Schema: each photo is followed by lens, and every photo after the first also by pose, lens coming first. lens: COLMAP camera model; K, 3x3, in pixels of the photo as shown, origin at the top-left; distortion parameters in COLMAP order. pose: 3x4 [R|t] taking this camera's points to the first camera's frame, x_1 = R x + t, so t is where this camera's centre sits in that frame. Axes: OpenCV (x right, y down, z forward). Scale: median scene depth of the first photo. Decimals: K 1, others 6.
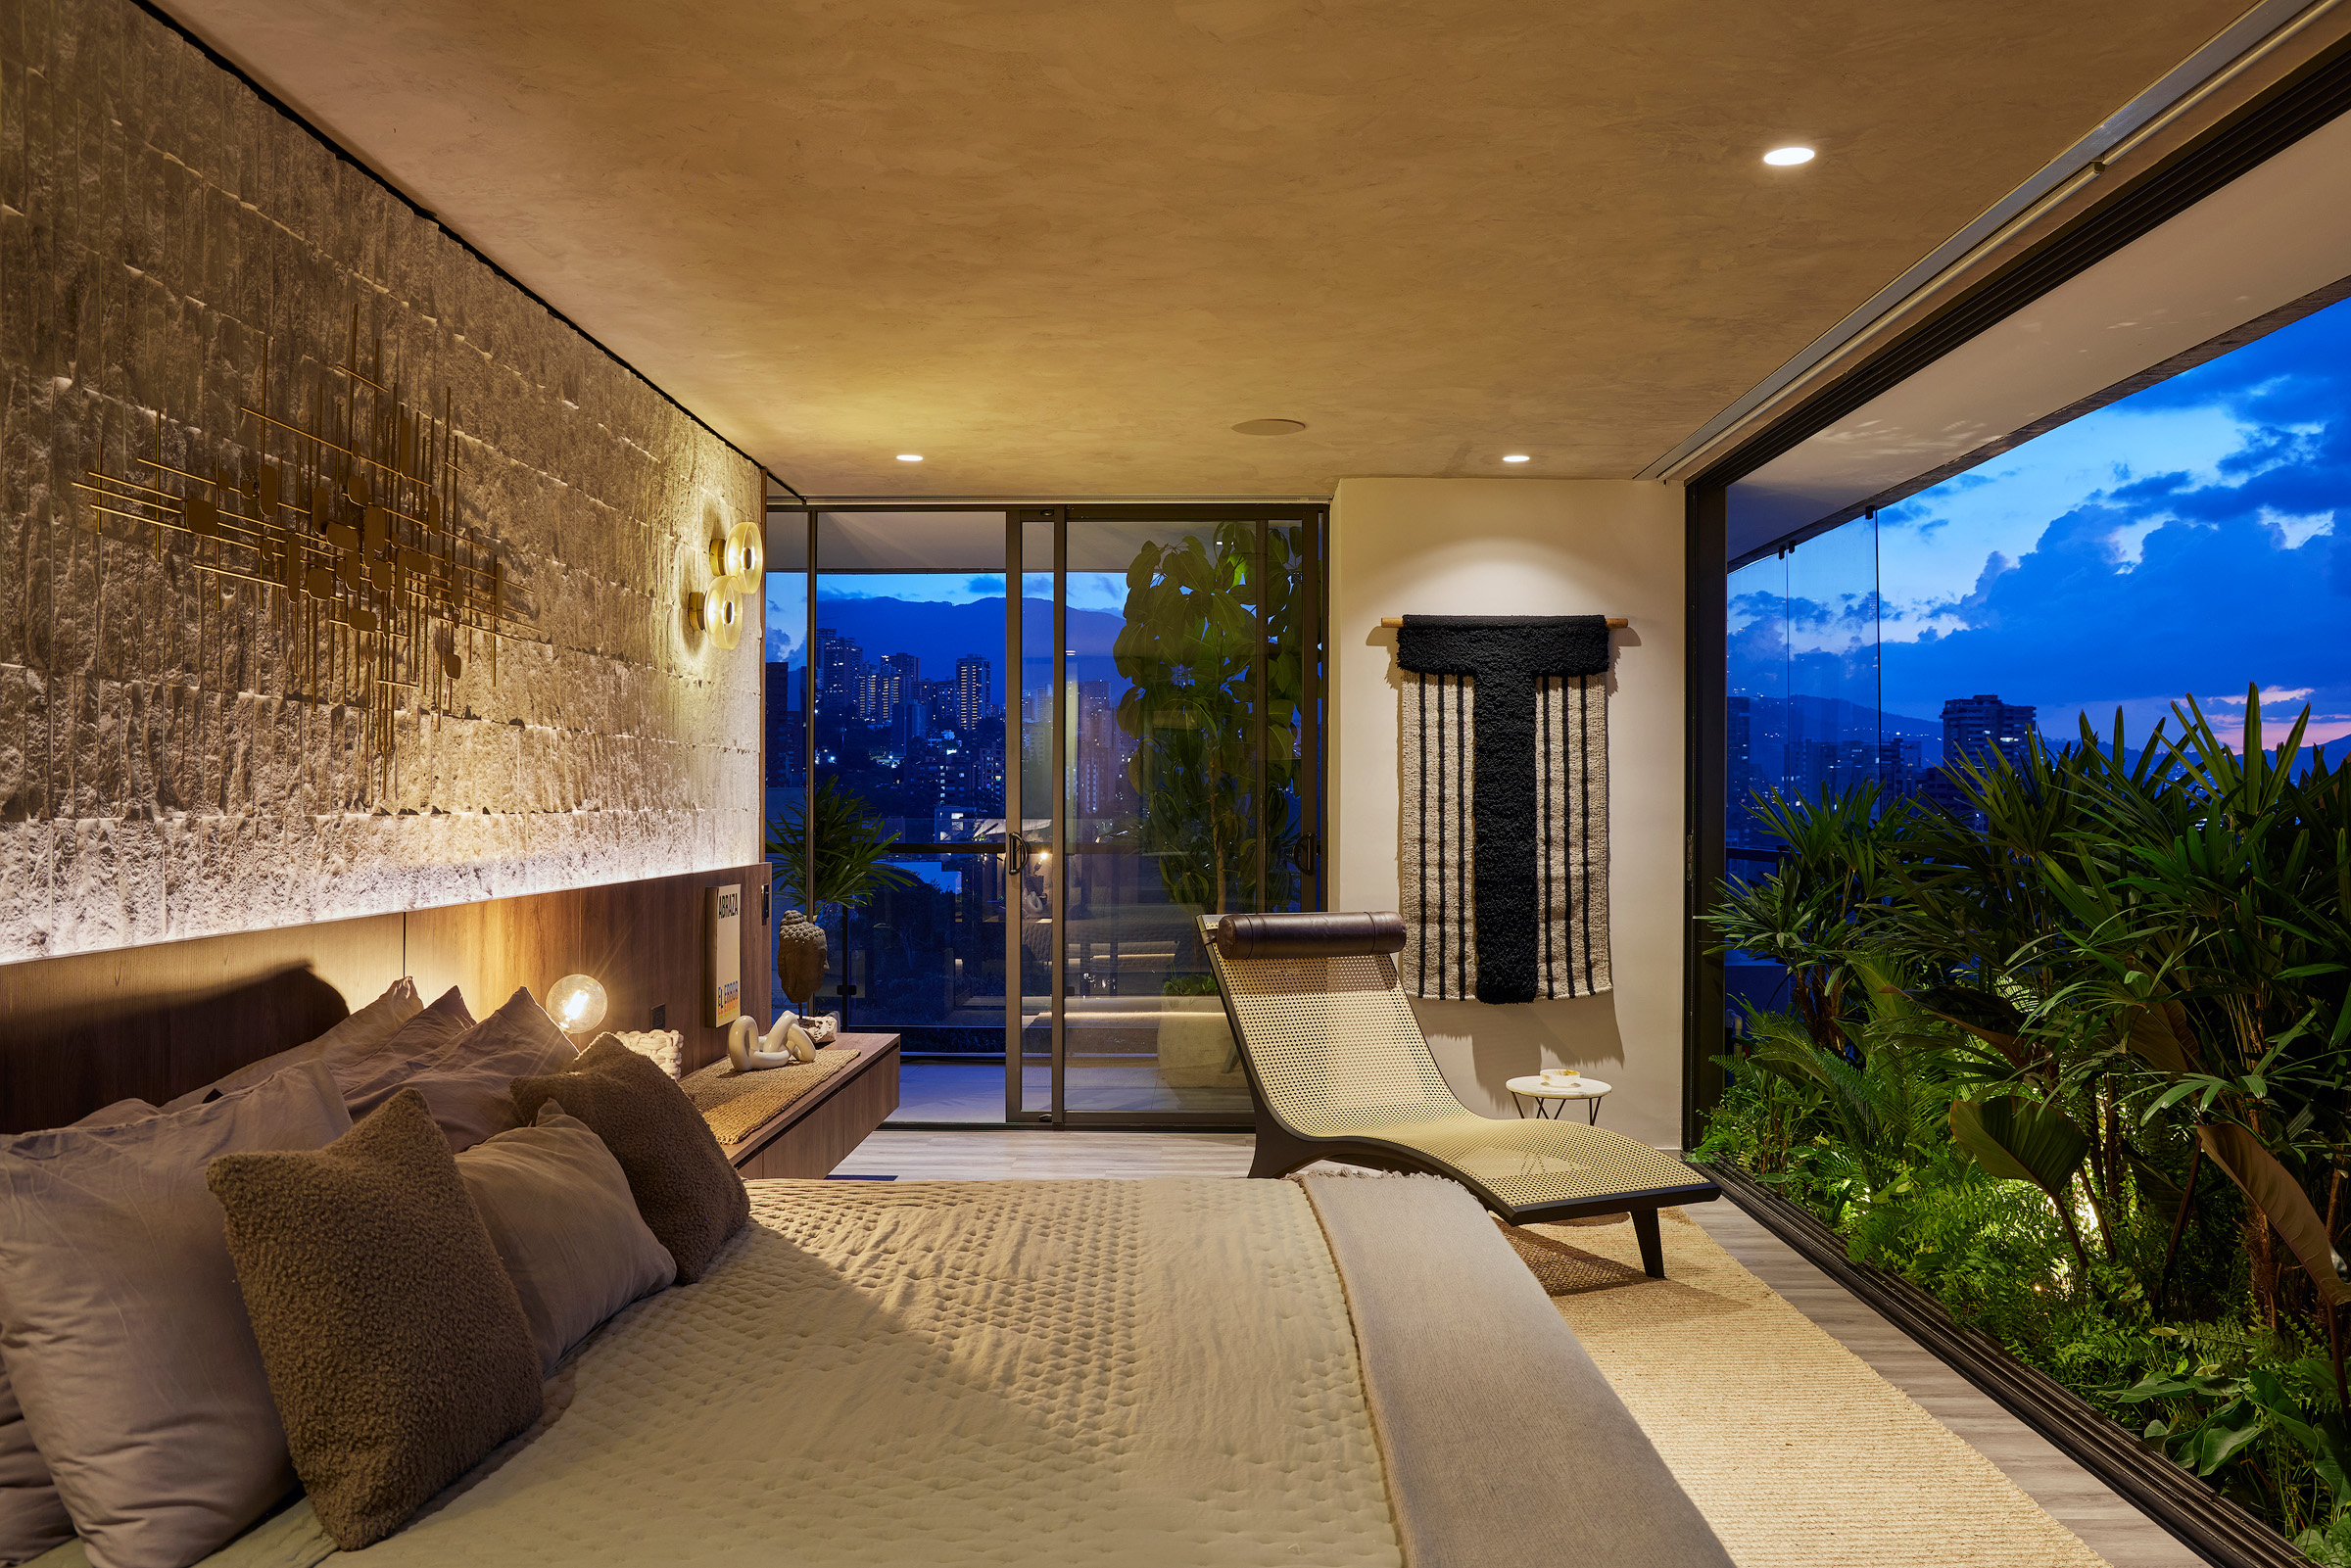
lens RADIAL K [[1817.8, 0, 1176.1], [0, 1817.8, 786.3], [0, 0, 1]] dist [-0.001887, -0.000112]
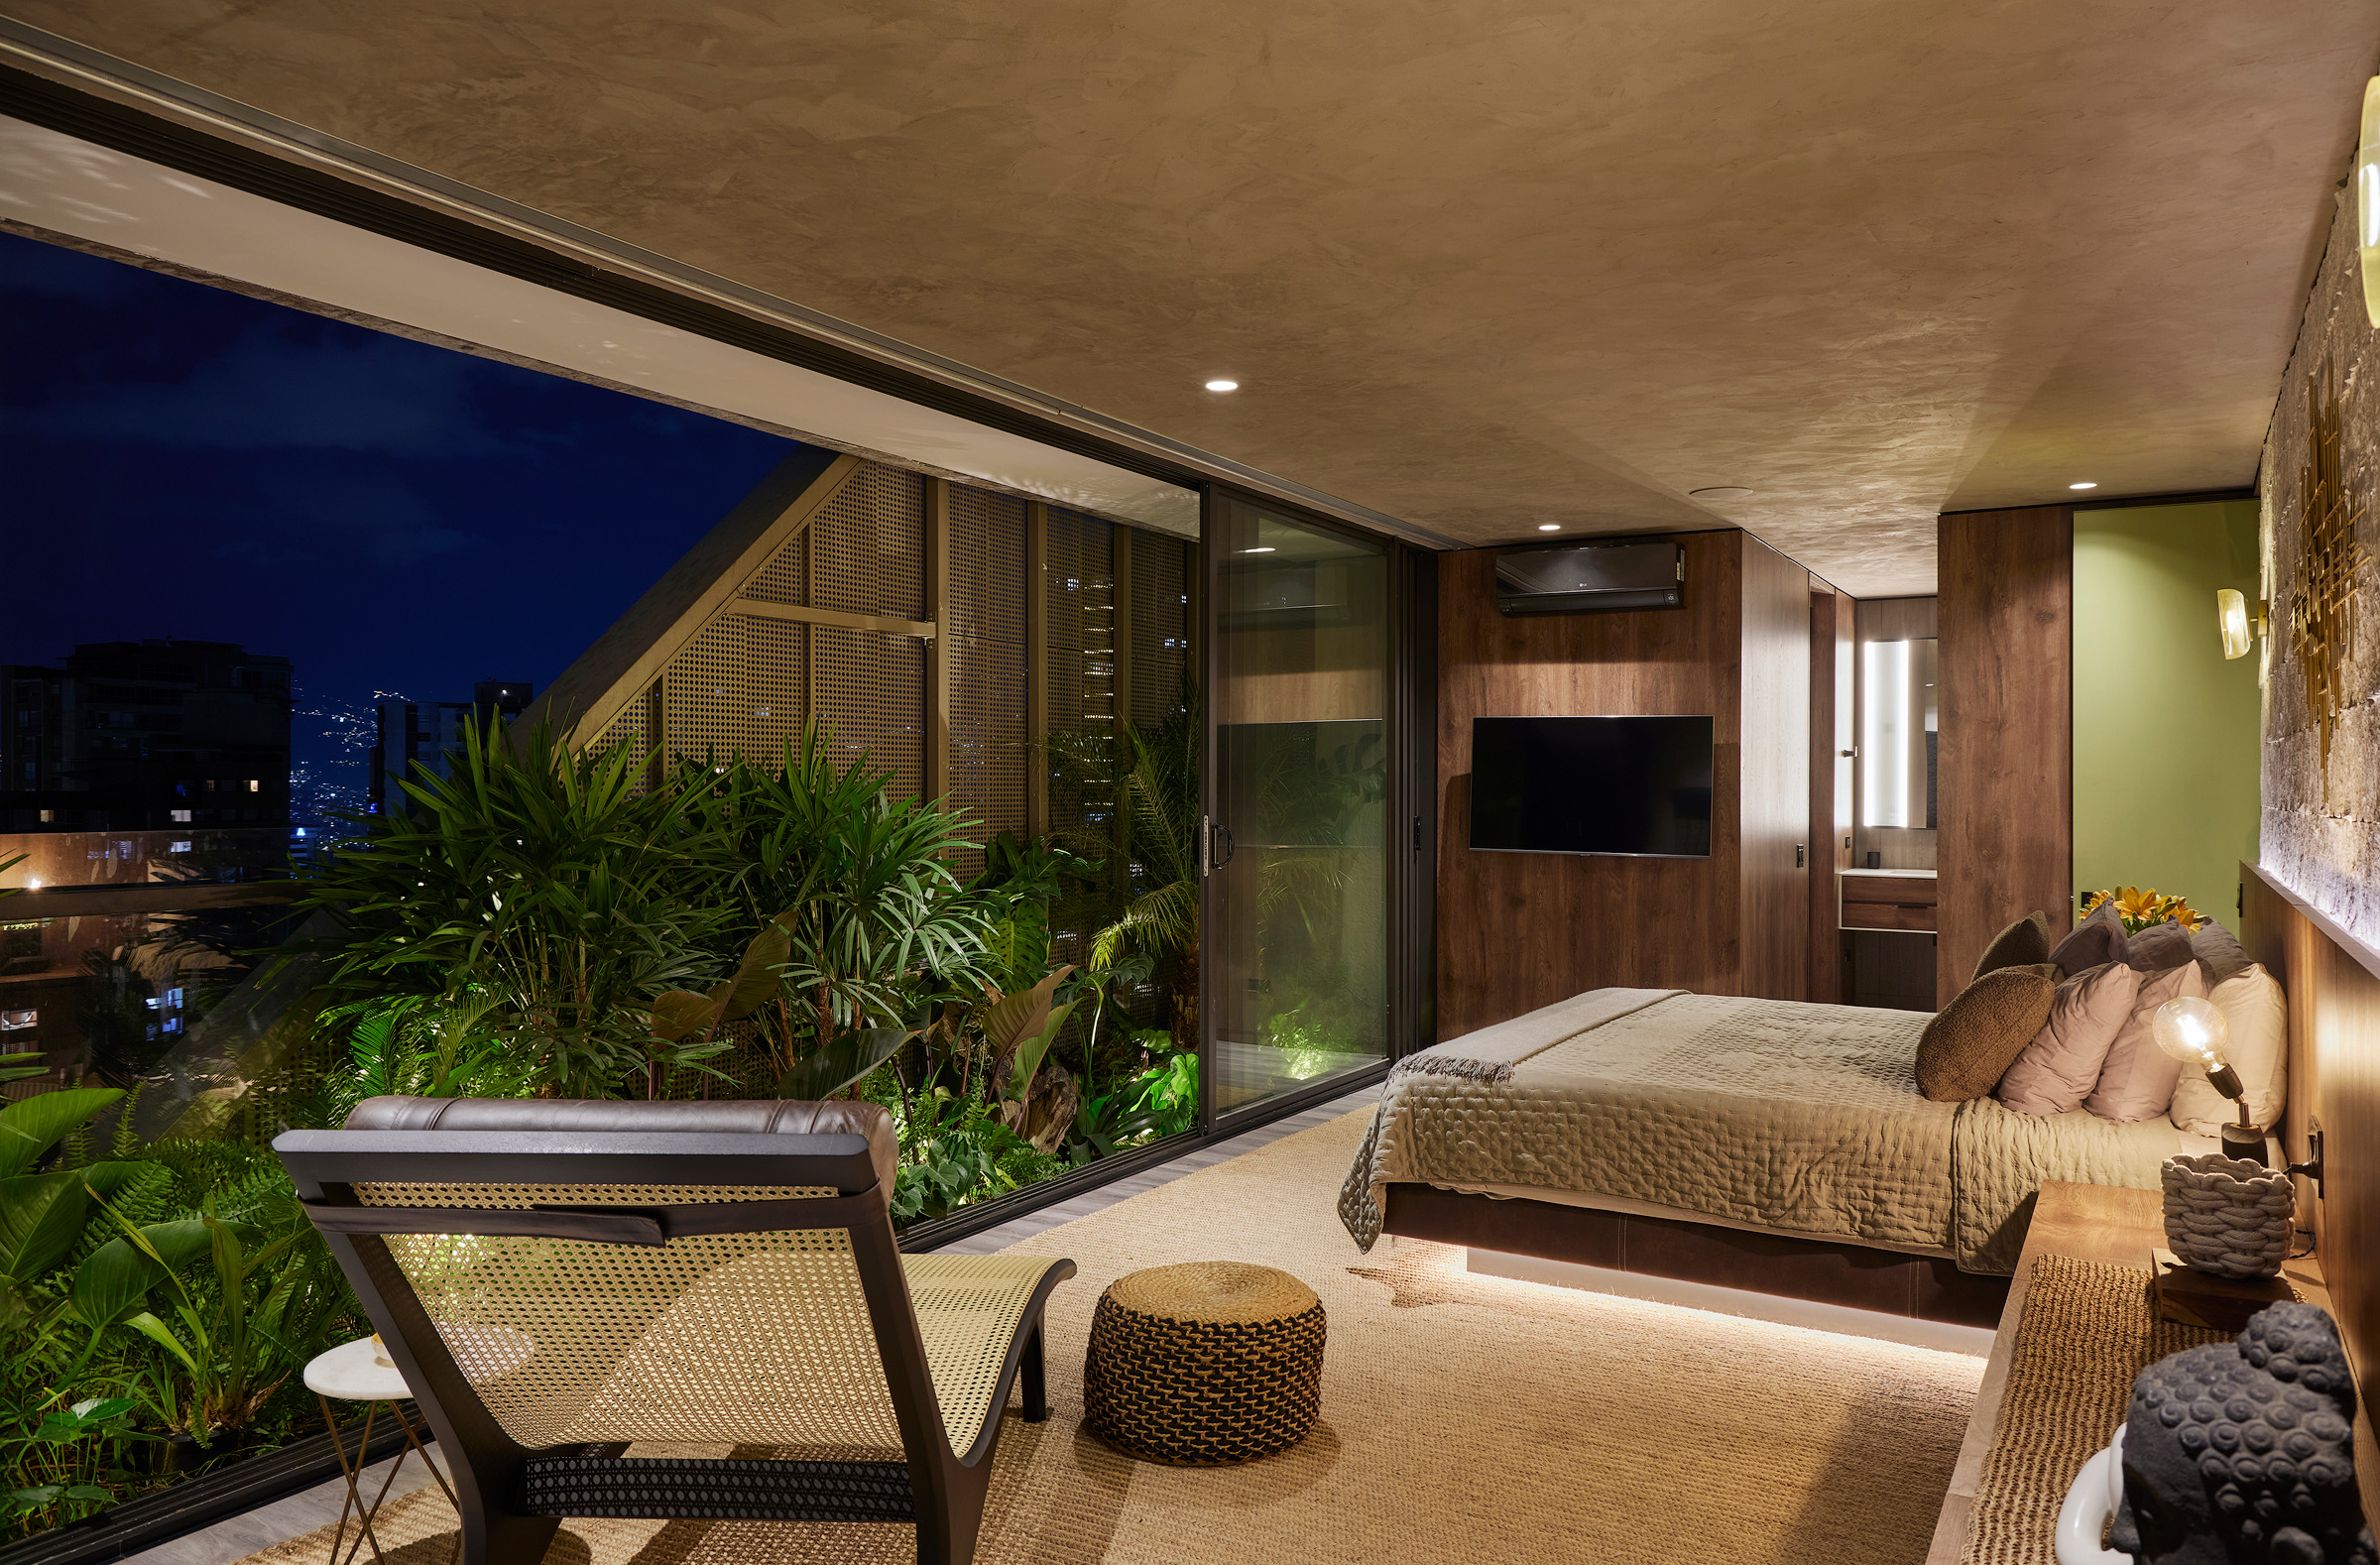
lens RADIAL K [[1670.3, 0, 1188.8], [0, 1670.3, 786.7], [0, 0, 1]] dist [0.011699, 0.003096]
pose [[-0.877789, -0.004724, 0.479024, -0.287417], [-0.011615, 0.999867, -0.011425, 0.015040], [-0.478906, -0.015592, -0.877727, 1.929674]]
